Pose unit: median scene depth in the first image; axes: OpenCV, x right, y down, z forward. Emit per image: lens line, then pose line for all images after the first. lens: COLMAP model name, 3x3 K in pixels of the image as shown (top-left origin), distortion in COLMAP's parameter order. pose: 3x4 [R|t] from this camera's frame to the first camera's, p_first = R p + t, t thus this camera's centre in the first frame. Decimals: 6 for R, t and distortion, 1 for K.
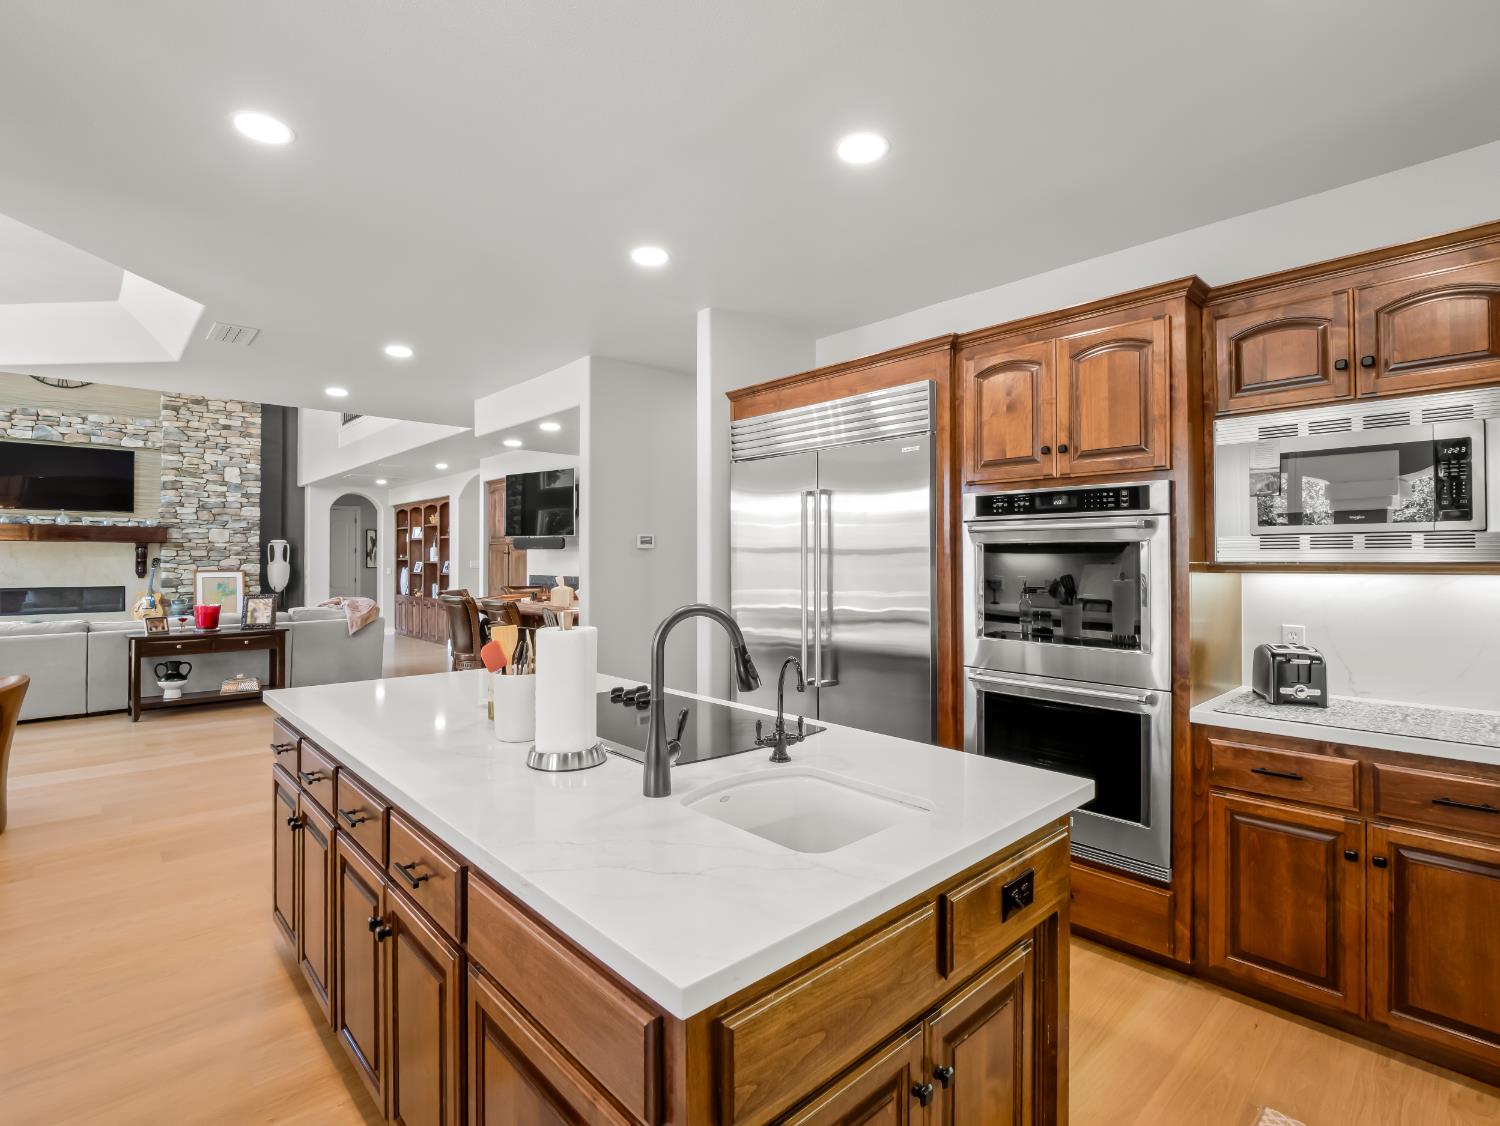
lens RADIAL K [[724.6, 0, 712.2], [0, 724.6, 548.3], [0, 0, 1]] dist [-0.018136, 0.000965]
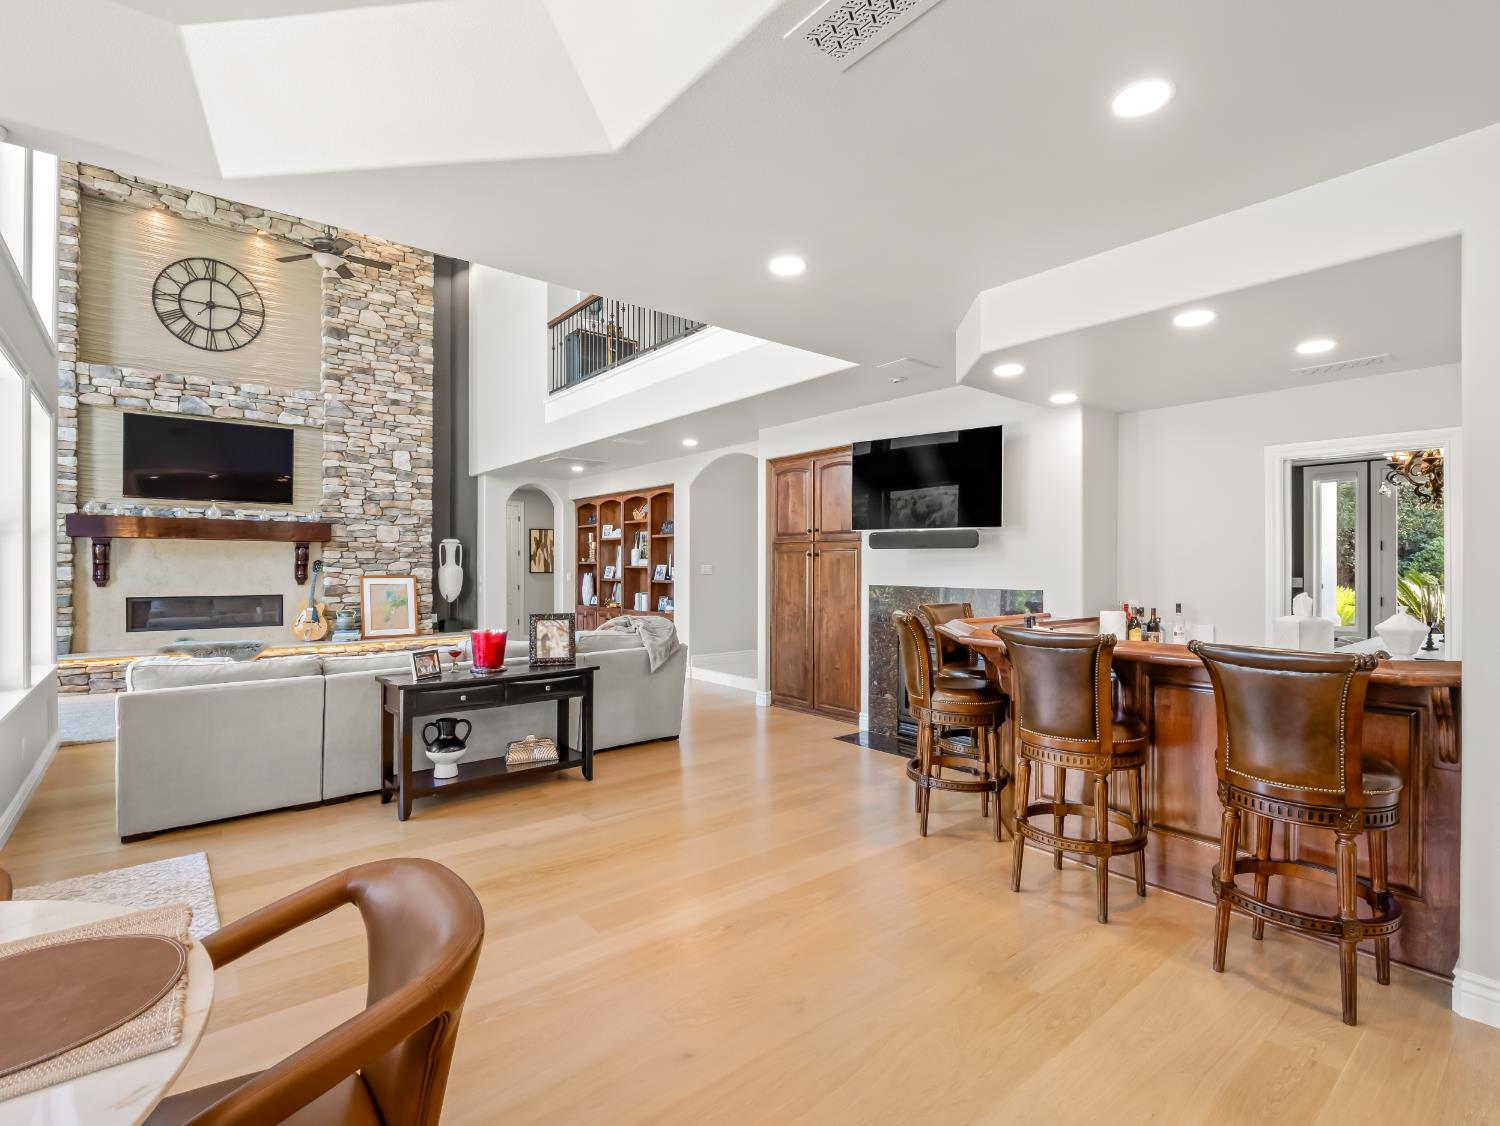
lens RADIAL K [[724.6, 0, 727.2], [0, 724.6, 560.2], [0, 0, 1]] dist [-0.018136, 0.000965]
pose [[0.998107, 0.003438, -0.061407, -0.260392], [-0.002906, 0.999958, 0.008738, 0.004745], [0.061435, -0.008543, 0.998075, 0.208478]]
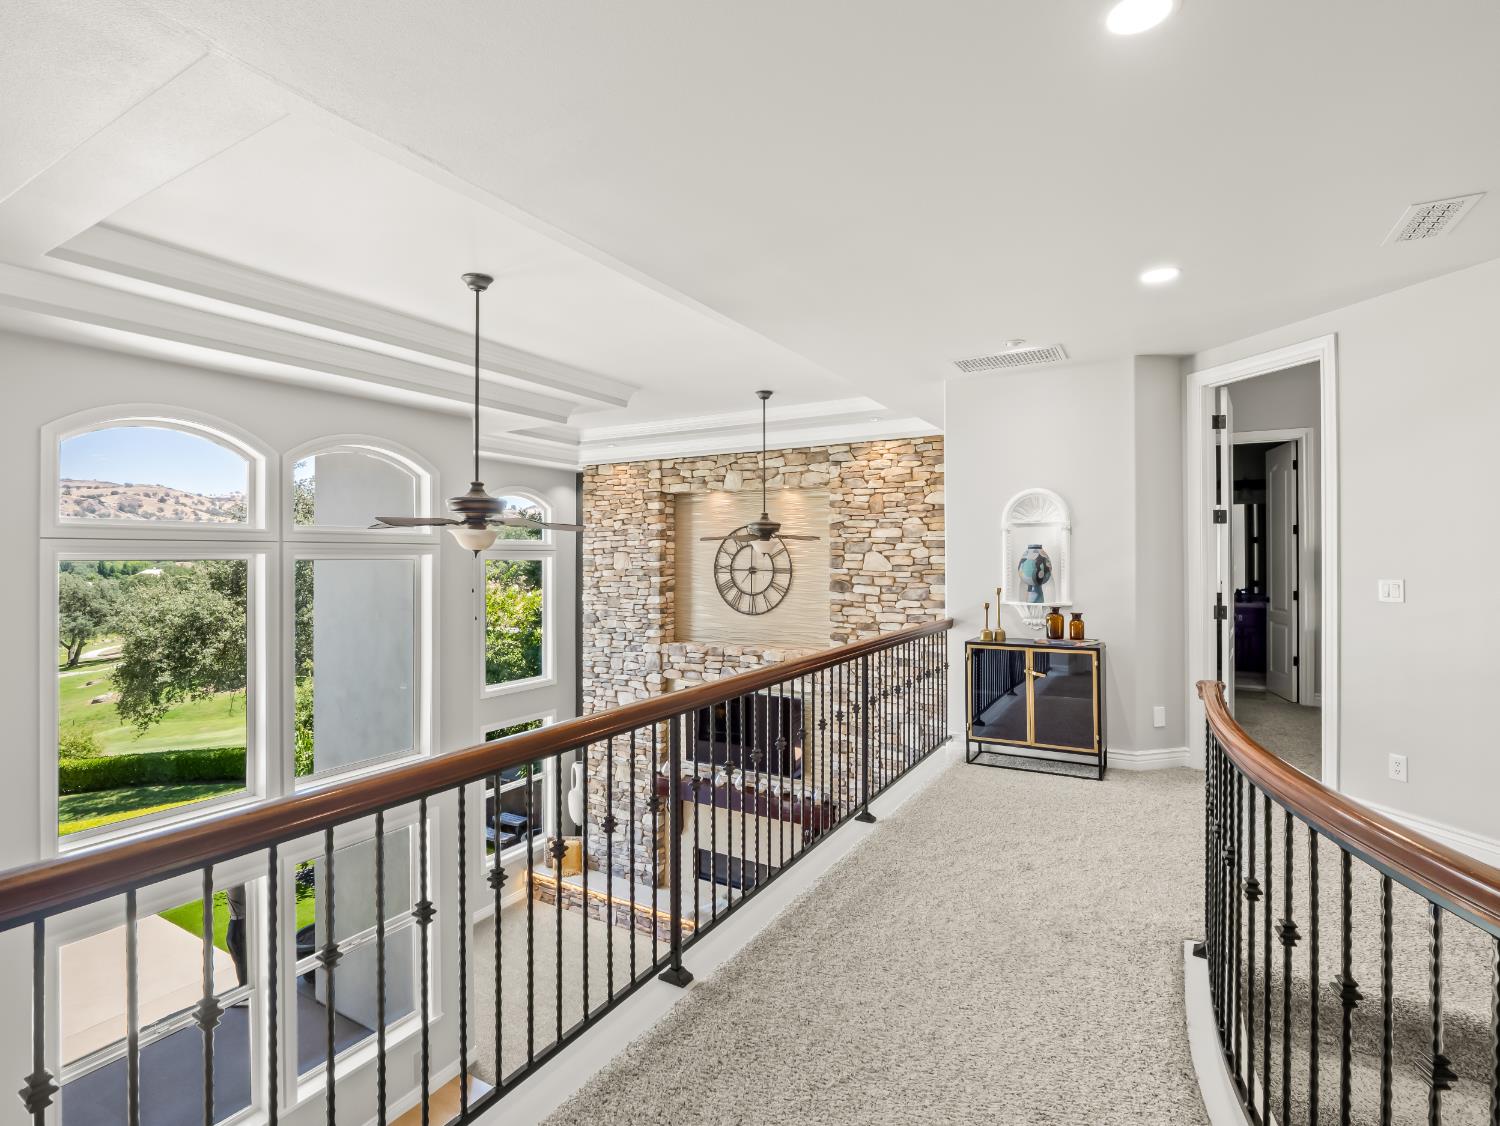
lens RADIAL K [[724.6, 0, 756.2], [0, 724.6, 551.1], [0, 0, 1]] dist [-0.018136, 0.000965]
pose [[0.314881, -0.008522, -0.949093, -0.098529], [0.017246, 0.999846, -0.003256, -0.285782], [0.948975, -0.015343, 0.314979, 0.708593]]
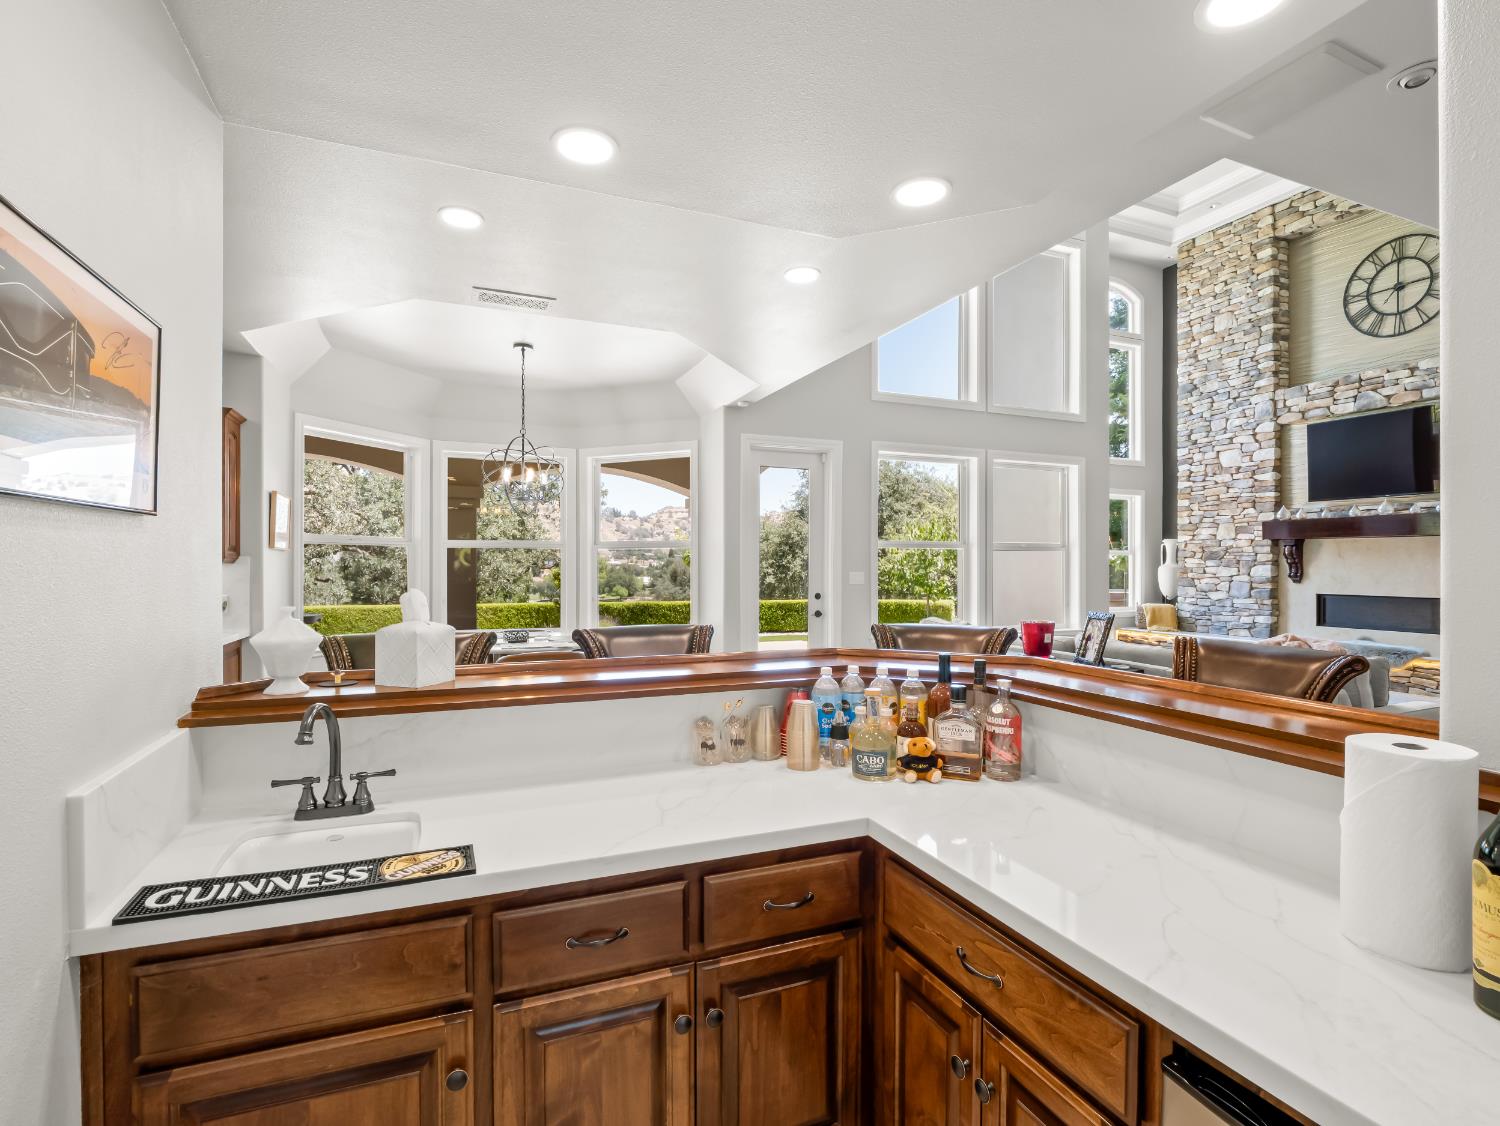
lens RADIAL K [[724.6, 0, 756.5], [0, 724.6, 564.4], [0, 0, 1]] dist [-0.018136, 0.000965]
pose [[-0.324963, 0.002656, -0.945723, 0.034613], [0.014224, 0.999897, -0.002079, 0.011395], [0.945620, -0.014128, -0.324967, 0.569917]]
